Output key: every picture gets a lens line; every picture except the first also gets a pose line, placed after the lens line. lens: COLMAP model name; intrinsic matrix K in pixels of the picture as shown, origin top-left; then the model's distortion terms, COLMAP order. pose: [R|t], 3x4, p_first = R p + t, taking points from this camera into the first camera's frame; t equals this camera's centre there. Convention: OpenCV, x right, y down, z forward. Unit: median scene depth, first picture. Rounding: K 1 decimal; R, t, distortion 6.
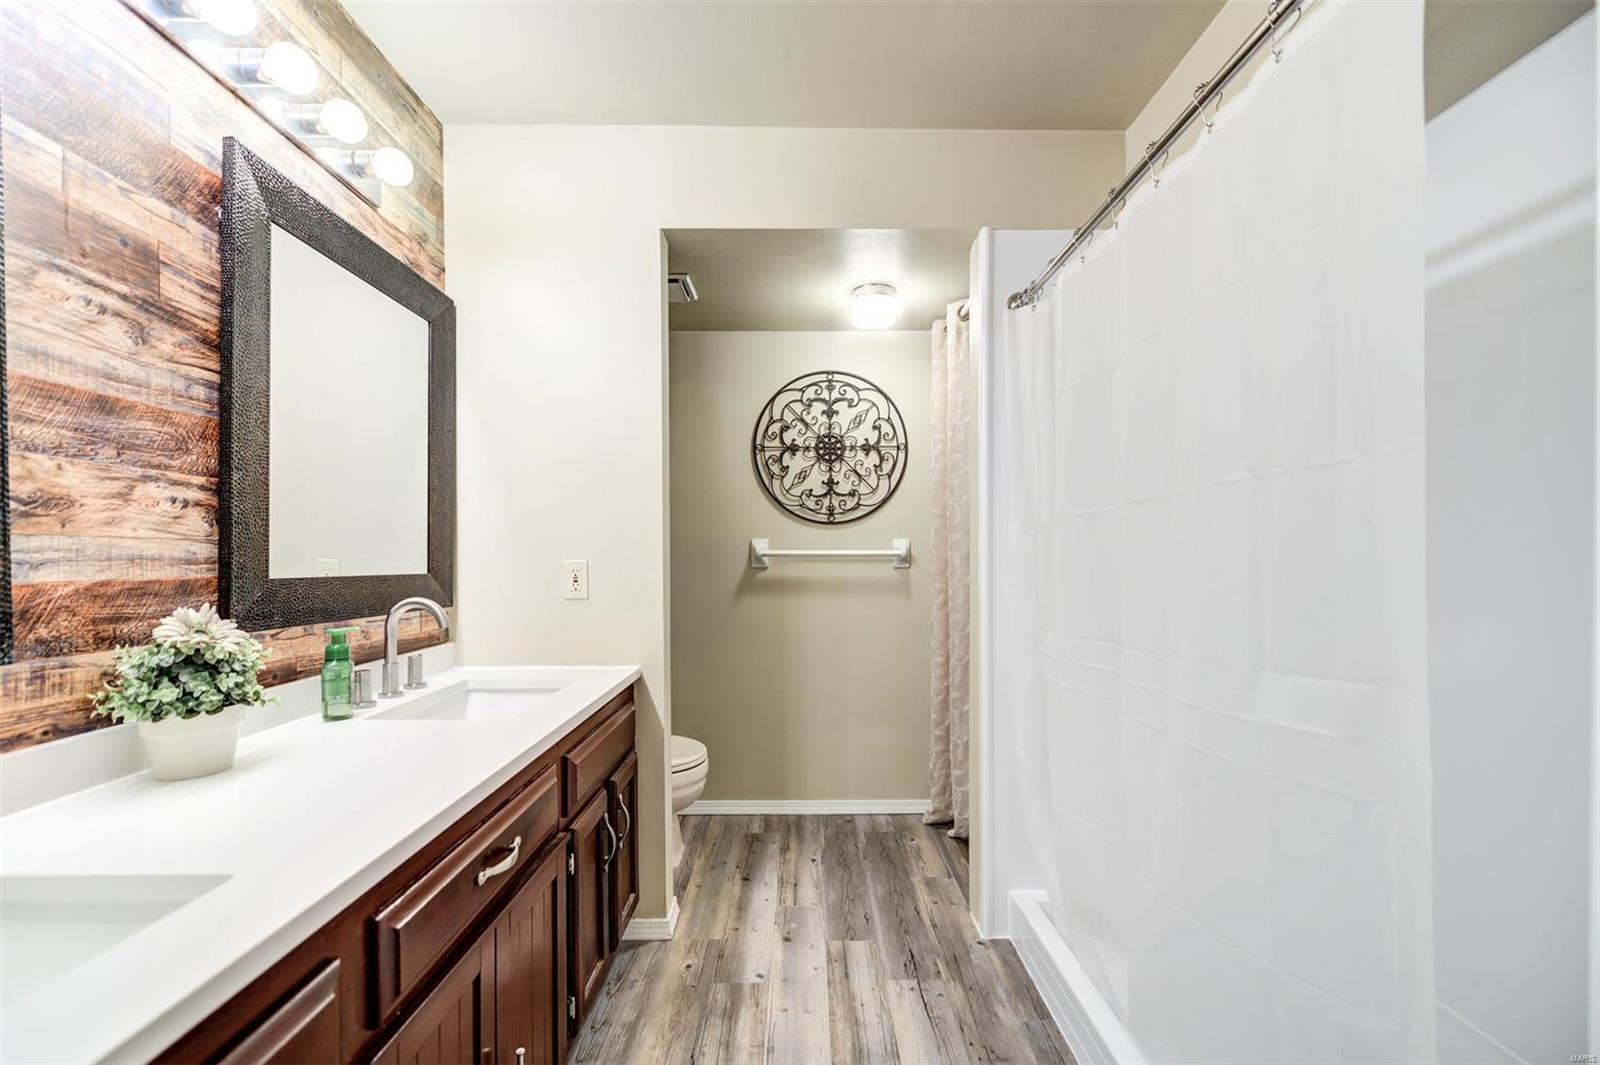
lens RADIAL K [[639.0, 0, 800.5], [0, 639.0, 543.2], [0, 0, 1]] dist [0.010506, -0.003433]
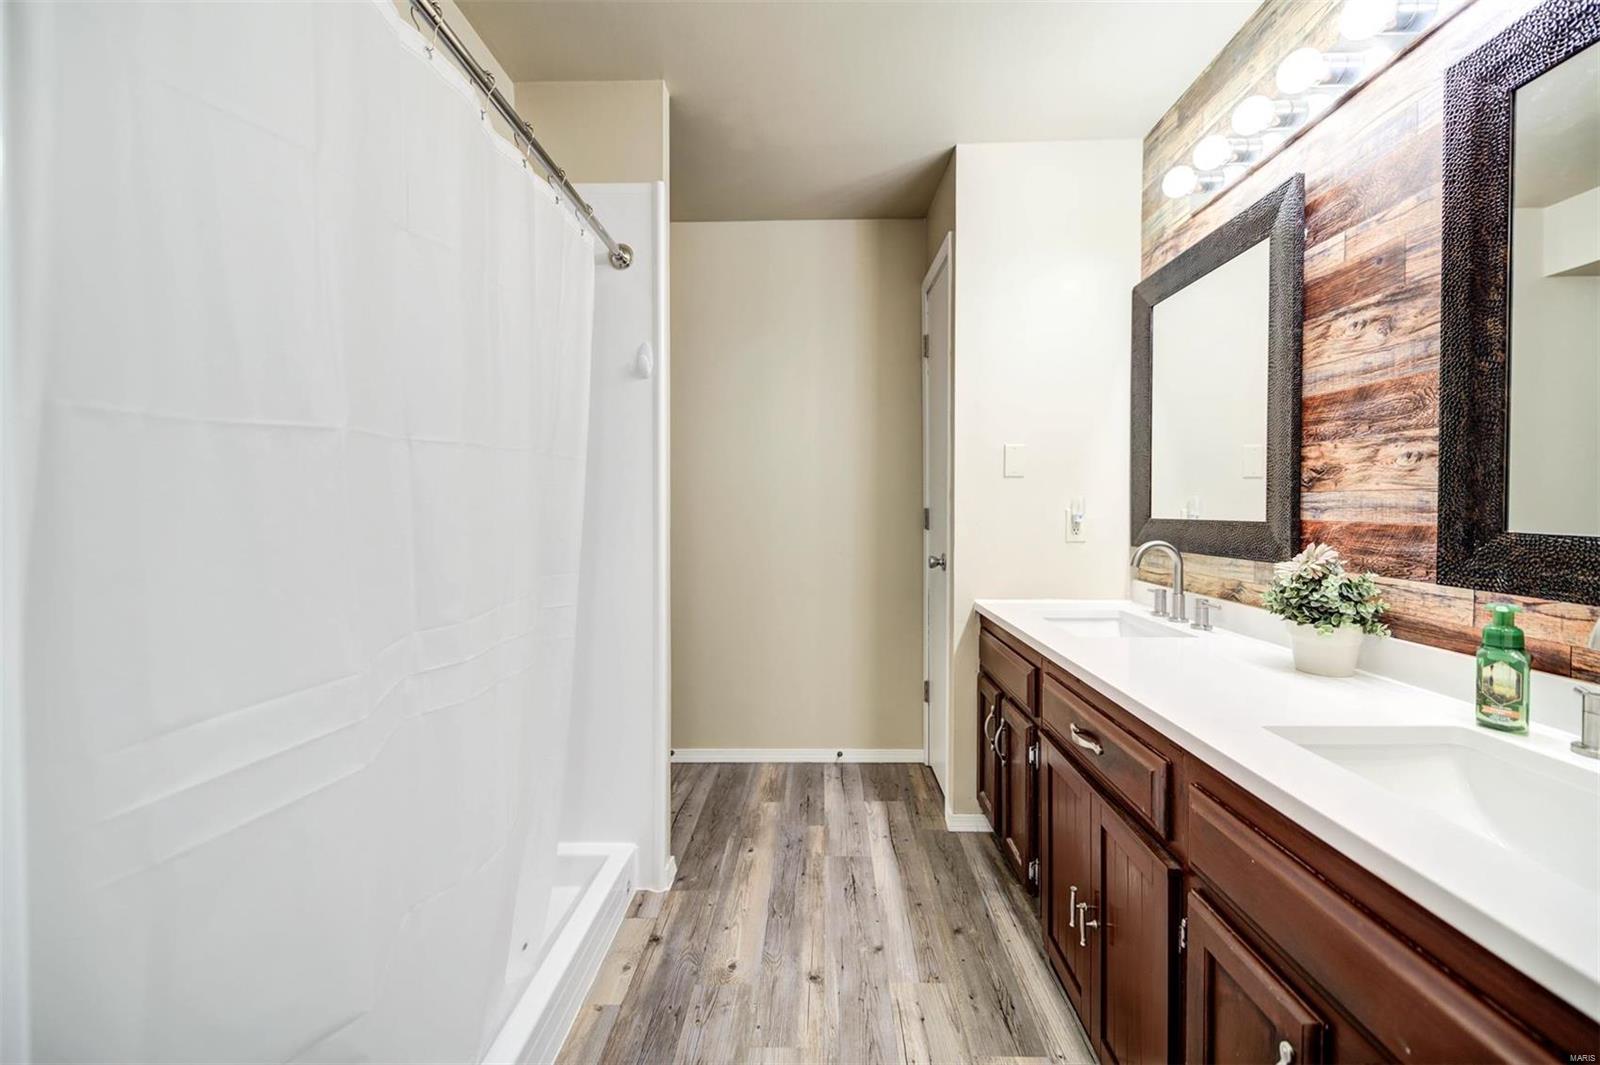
lens RADIAL K [[639.0, 0, 802.2], [0, 639.0, 523.7], [0, 0, 1]] dist [0.010506, -0.003433]
pose [[-0.999437, 0.004489, 0.033248, 0.059821], [0.004760, 0.999956, 0.008089, 0.041823], [-0.033210, 0.008242, -0.999414, 2.296492]]
